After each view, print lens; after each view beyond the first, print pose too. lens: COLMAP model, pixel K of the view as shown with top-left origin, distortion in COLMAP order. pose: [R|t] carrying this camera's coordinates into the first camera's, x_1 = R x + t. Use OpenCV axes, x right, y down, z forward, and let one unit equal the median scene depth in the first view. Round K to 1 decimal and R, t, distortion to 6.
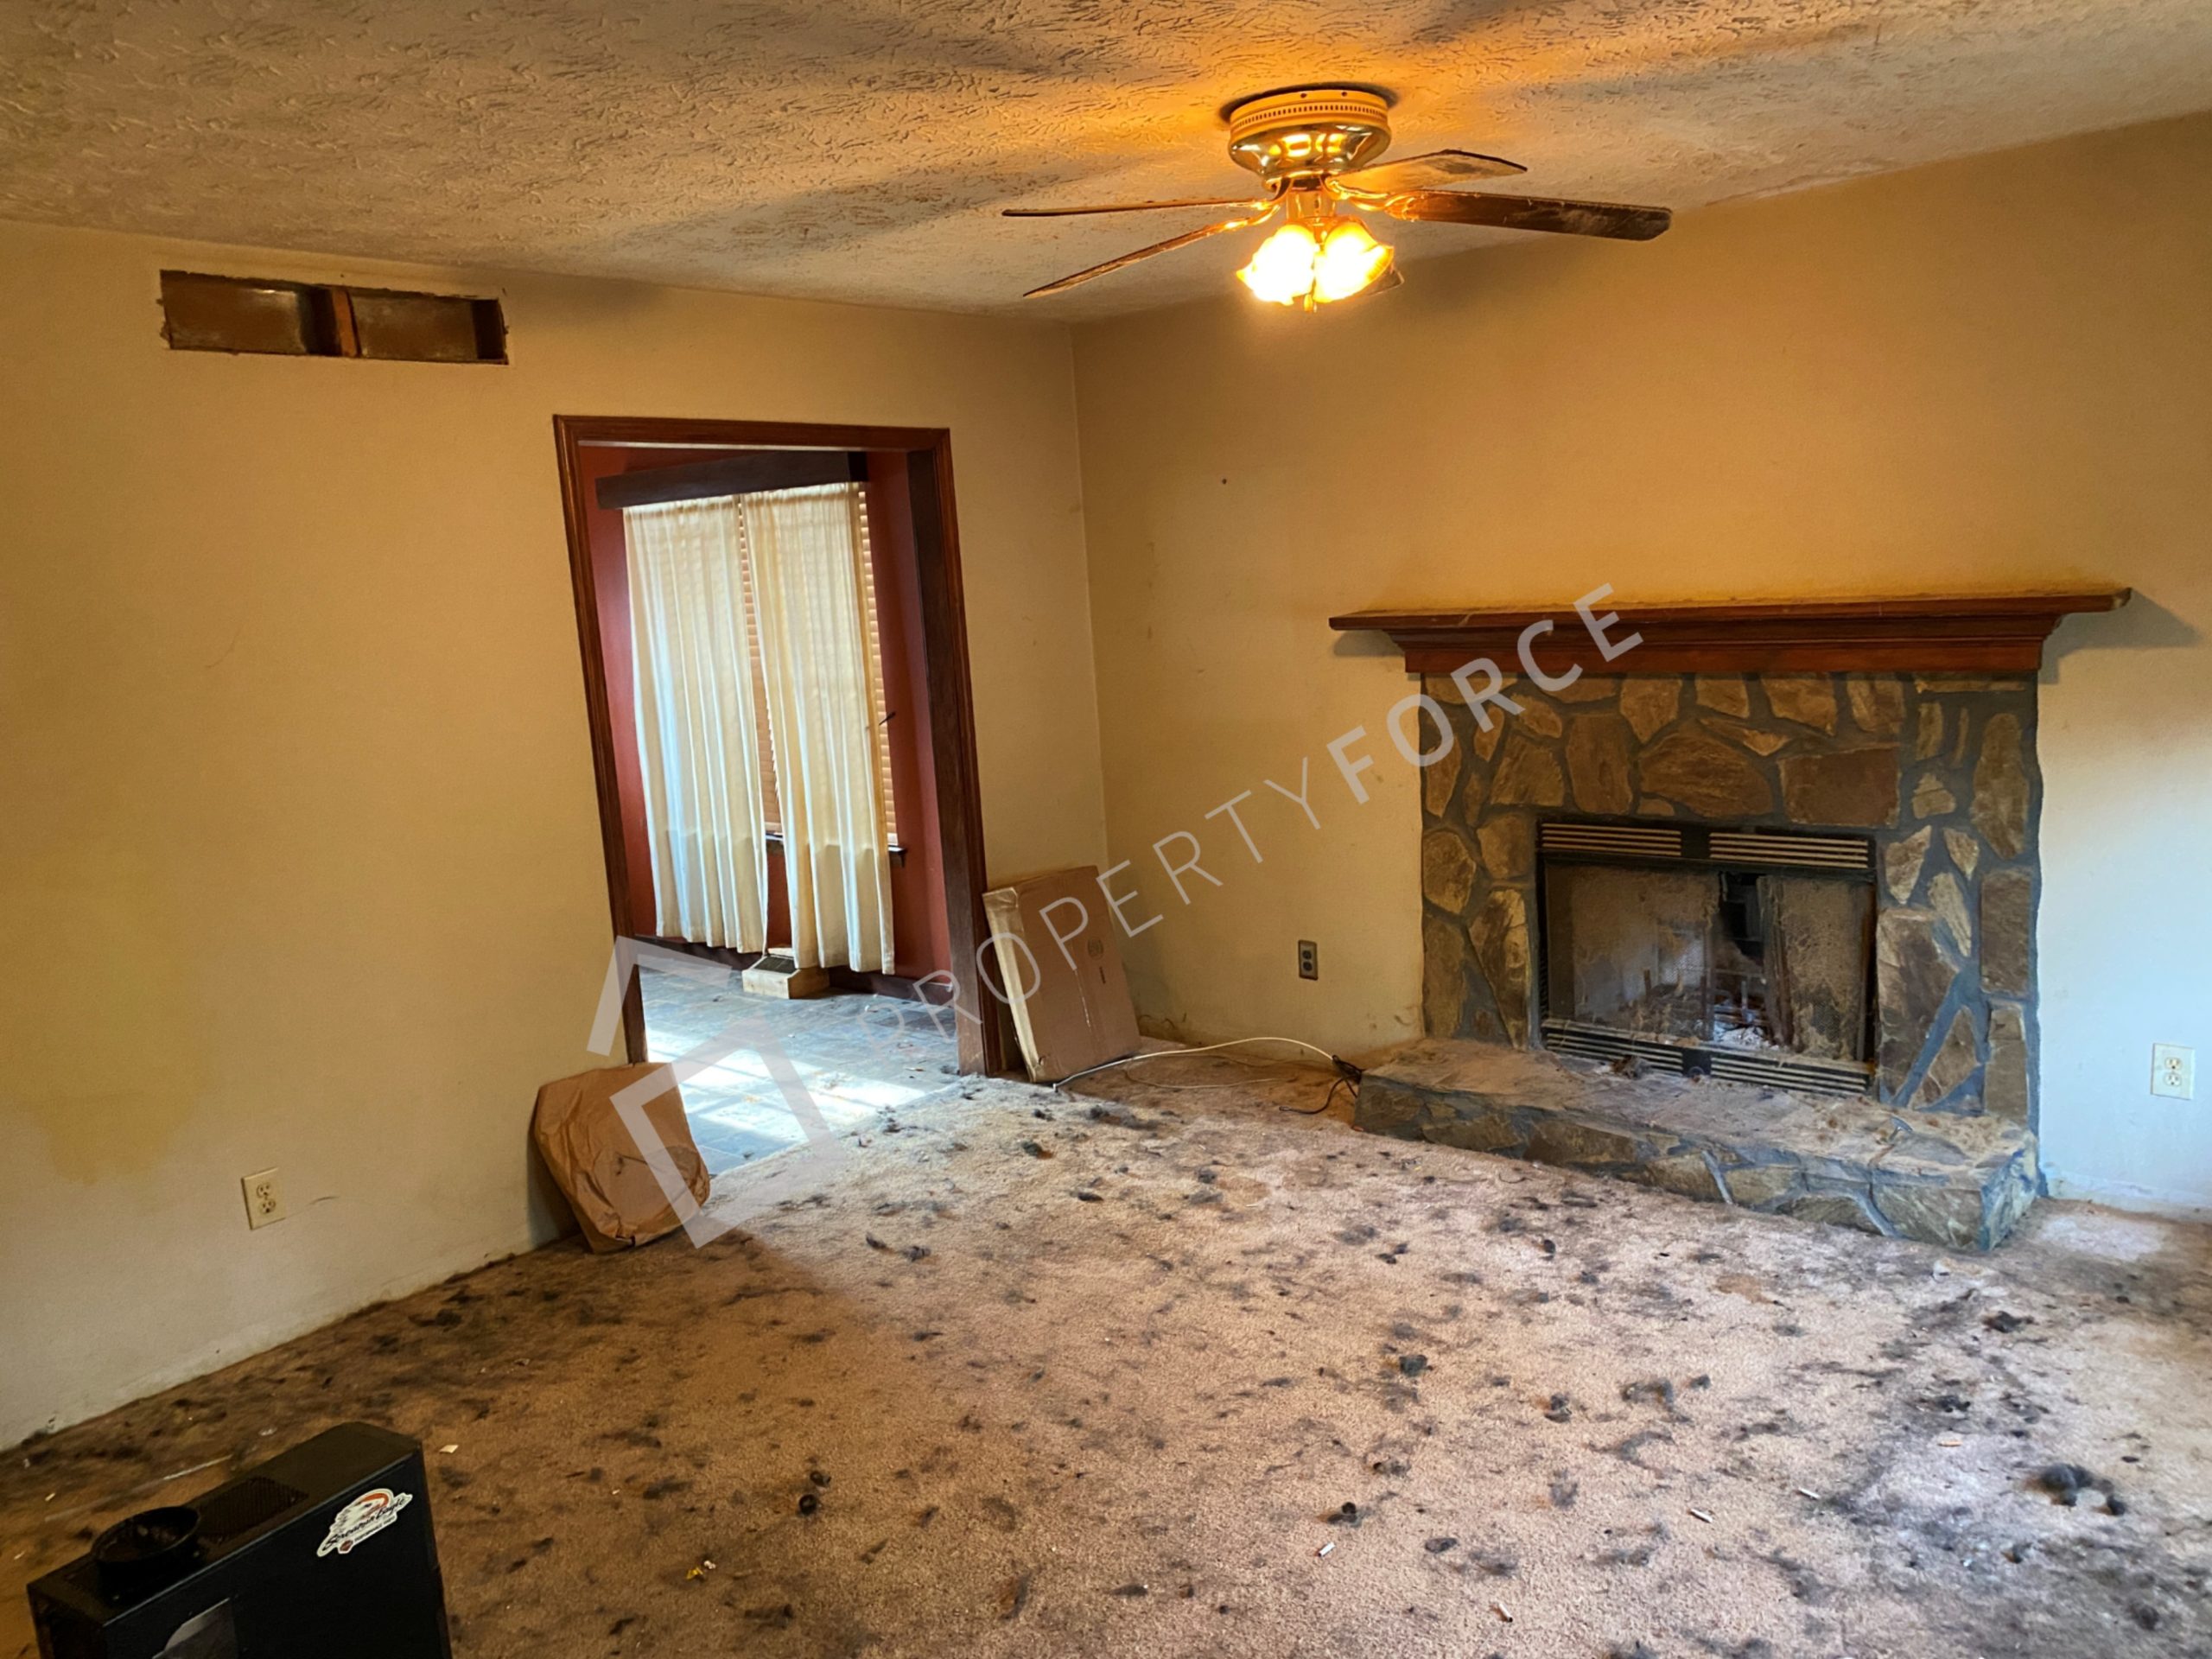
lens RADIAL K [[1690.7, 0, 1108.4], [0, 1690.7, 820.8], [0, 0, 1]] dist [0.002989, 0.003585]
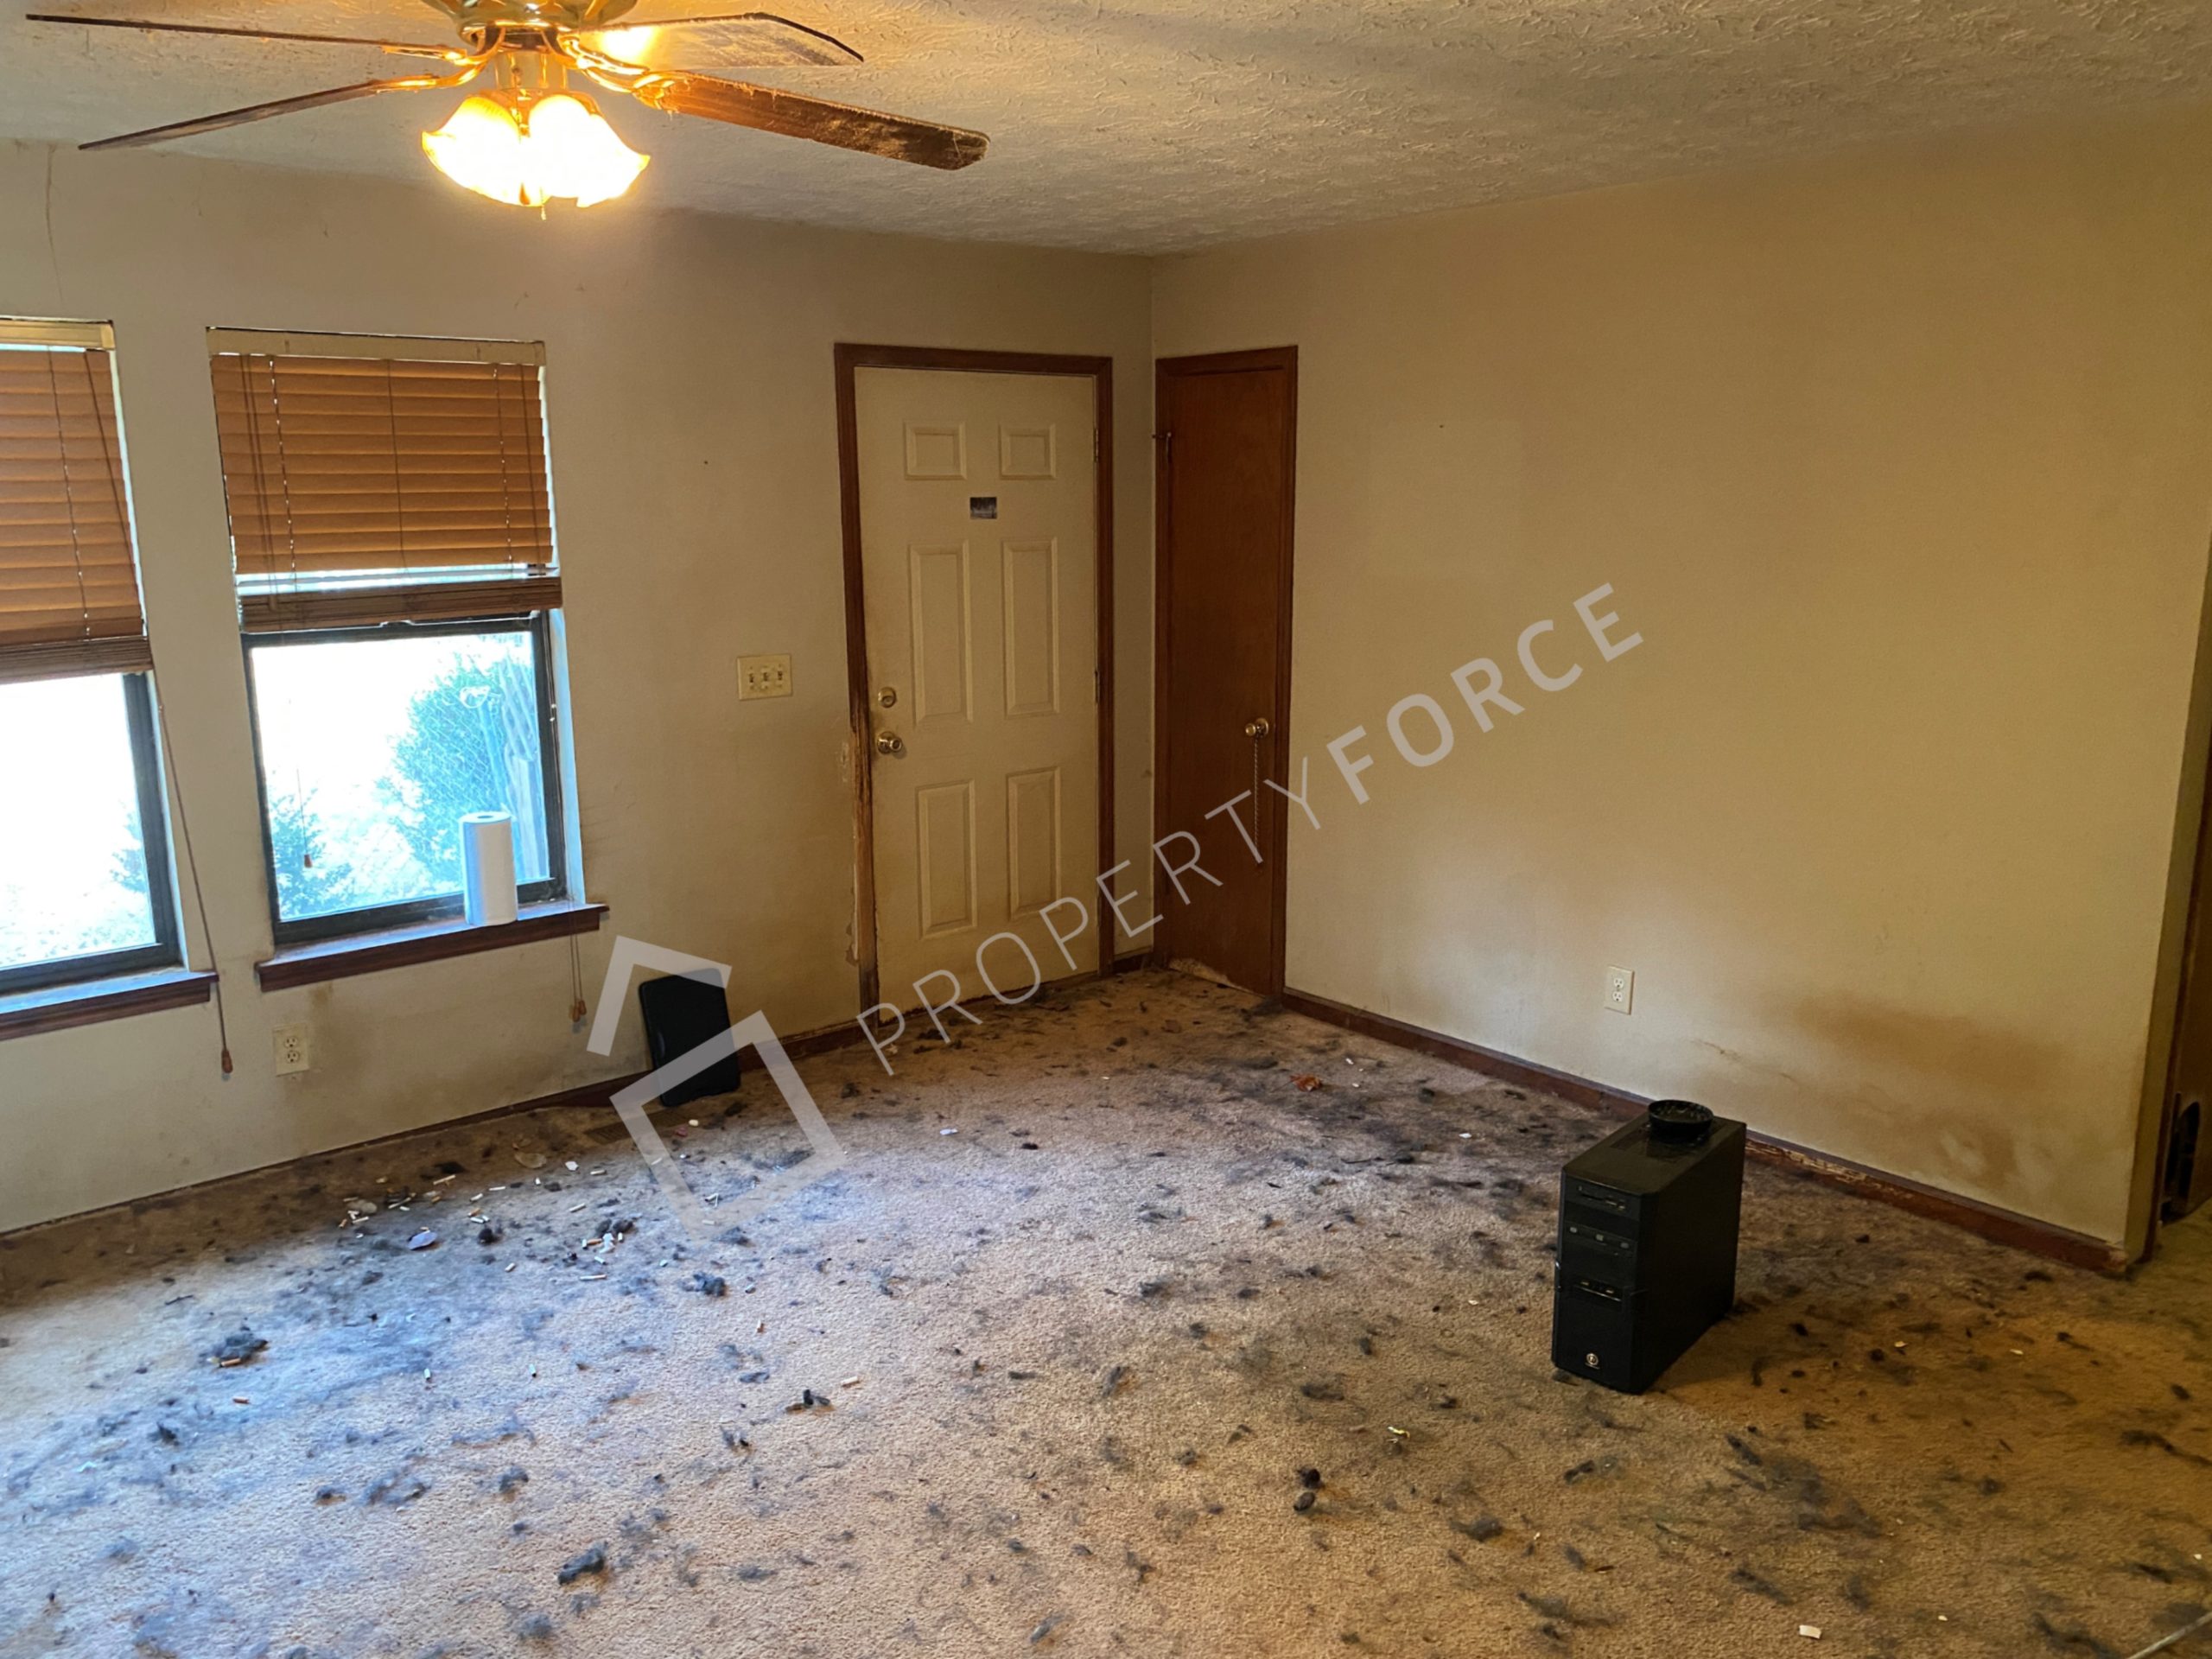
lens RADIAL K [[1687.9, 0, 1099.8], [0, 1687.9, 812.4], [0, 0, 1]] dist [0.069536, -0.083912]
pose [[-0.985382, 0.039267, 0.165772, -0.202284], [0.093956, 0.936967, 0.336549, -0.255177], [-0.142108, 0.347205, -0.926960, 1.543440]]
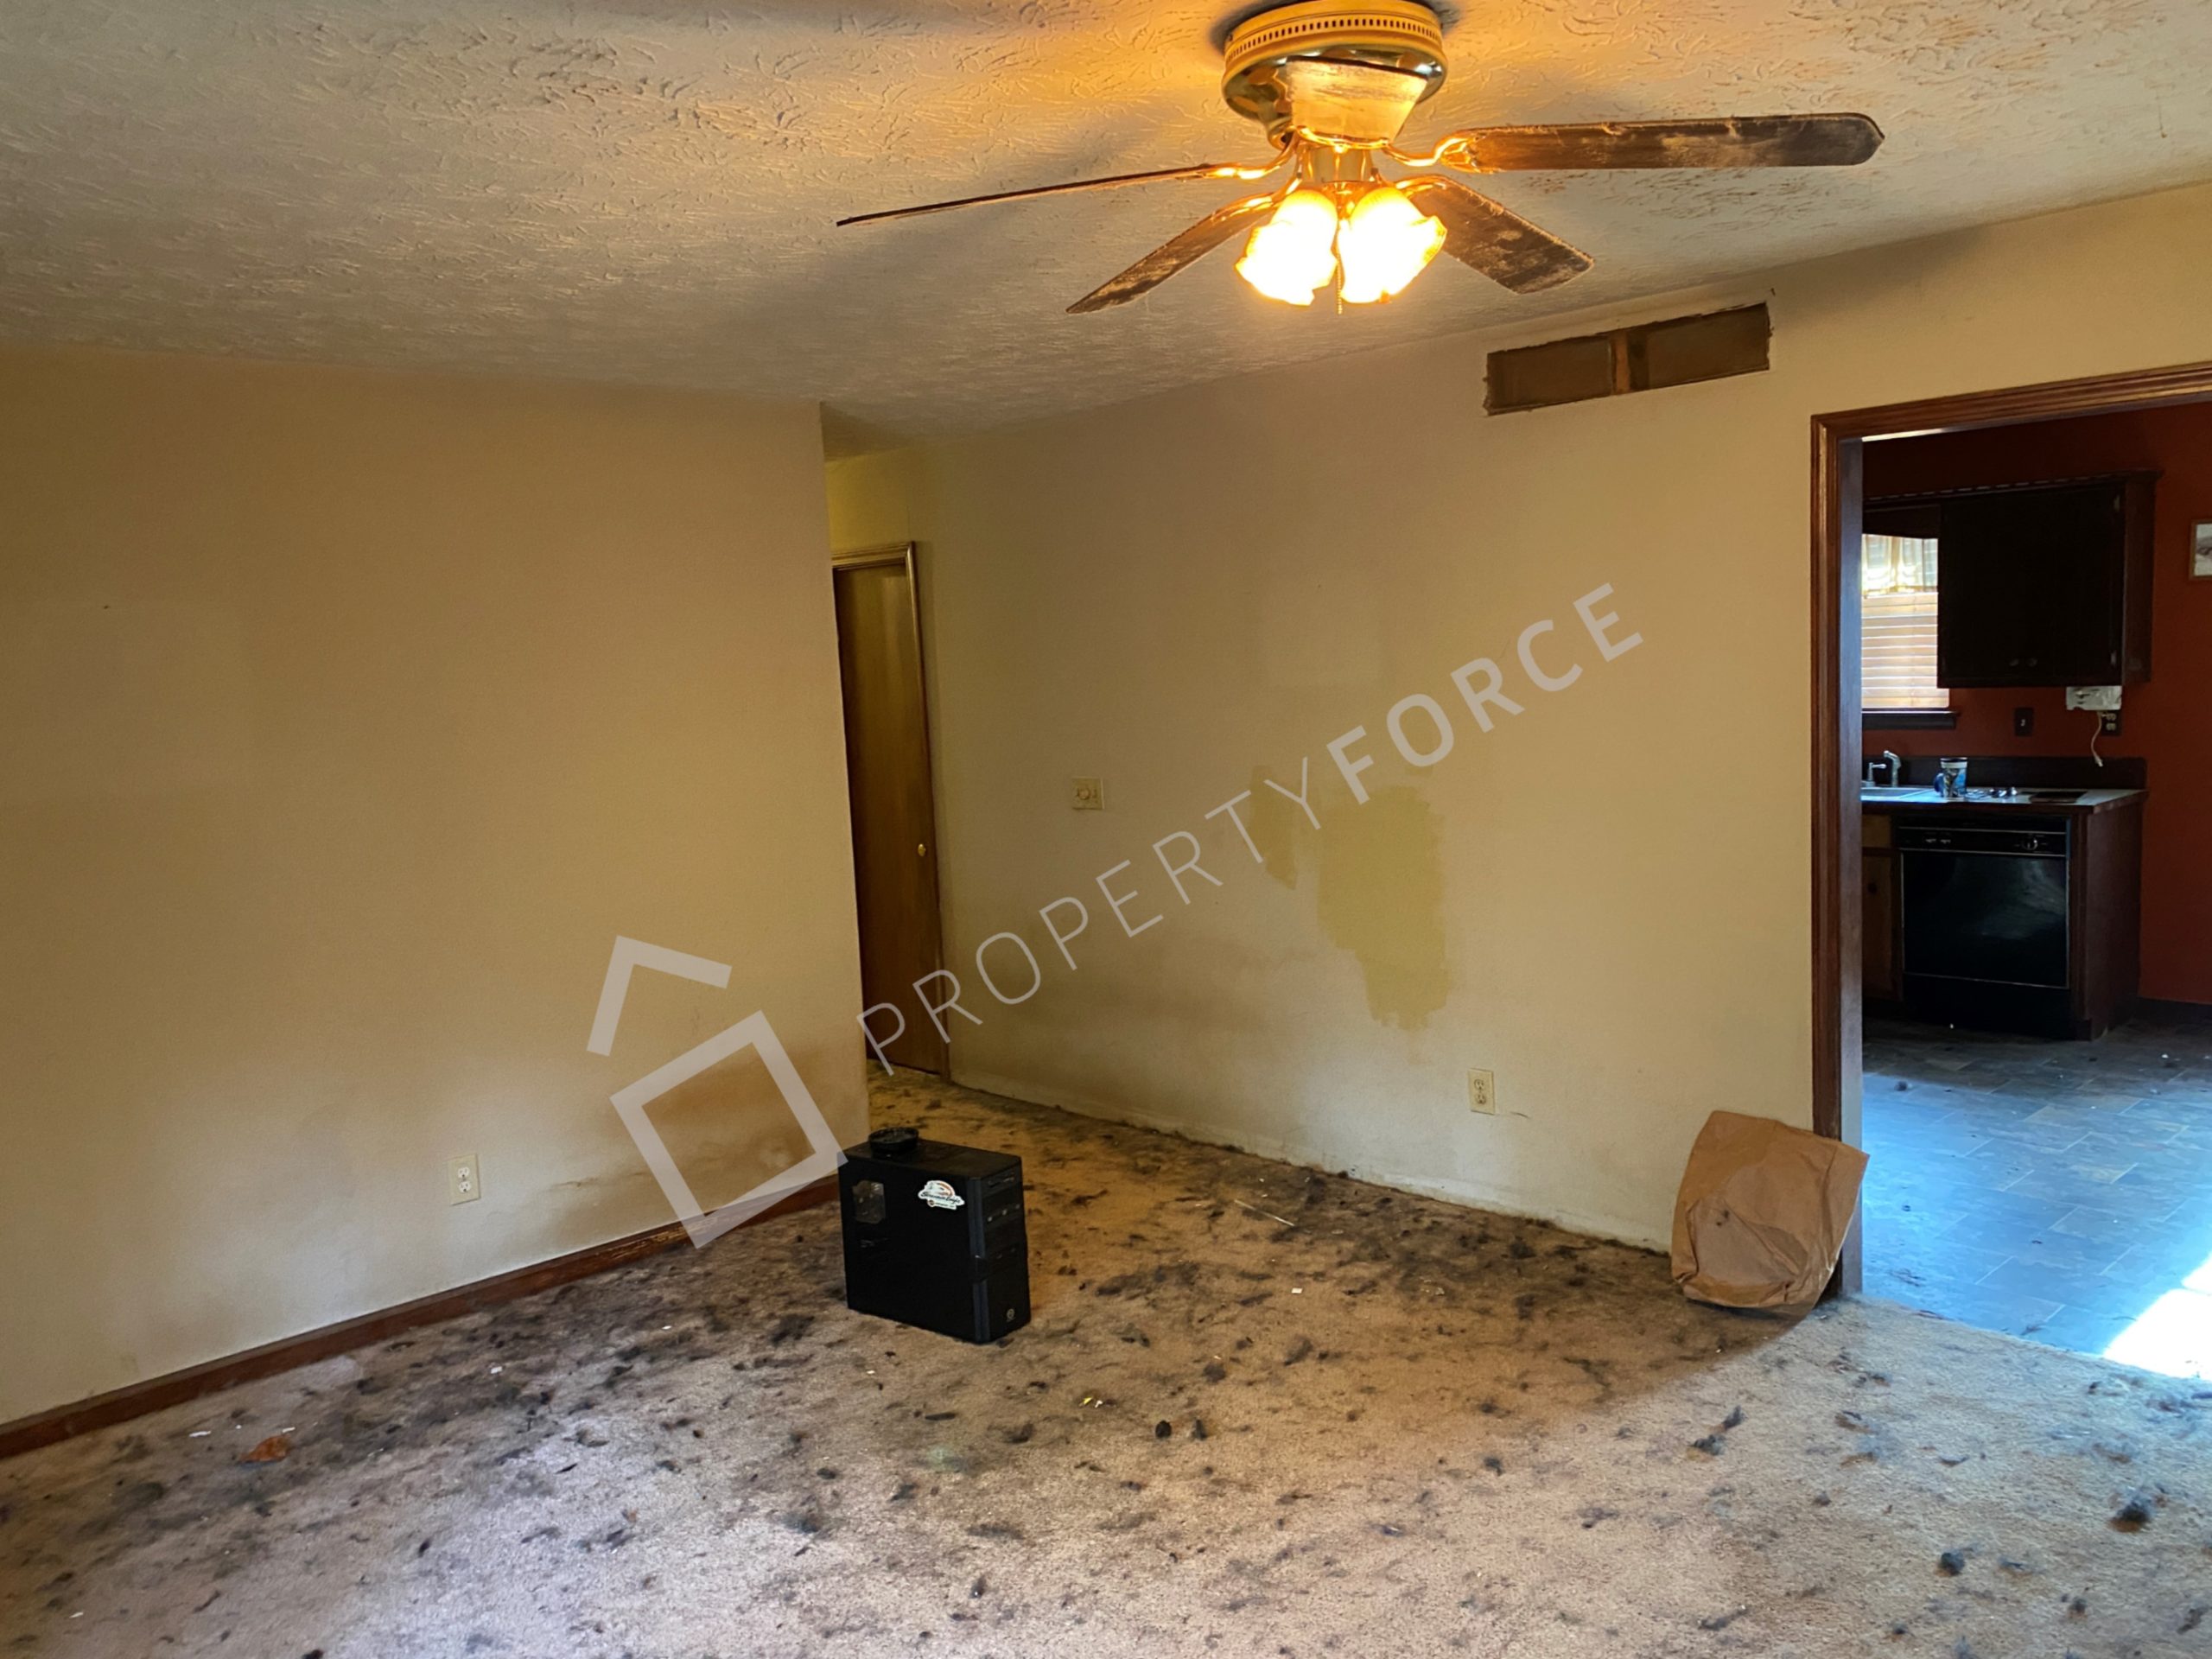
lens RADIAL K [[1690.7, 0, 1108.4], [0, 1690.7, 820.8], [0, 0, 1]] dist [0.002989, 0.003585]
pose [[-0.101537, 0.172314, -0.979795, 0.777501], [-0.093245, 0.978901, 0.181820, -0.188382], [0.990452, 0.109823, -0.083327, 0.872005]]
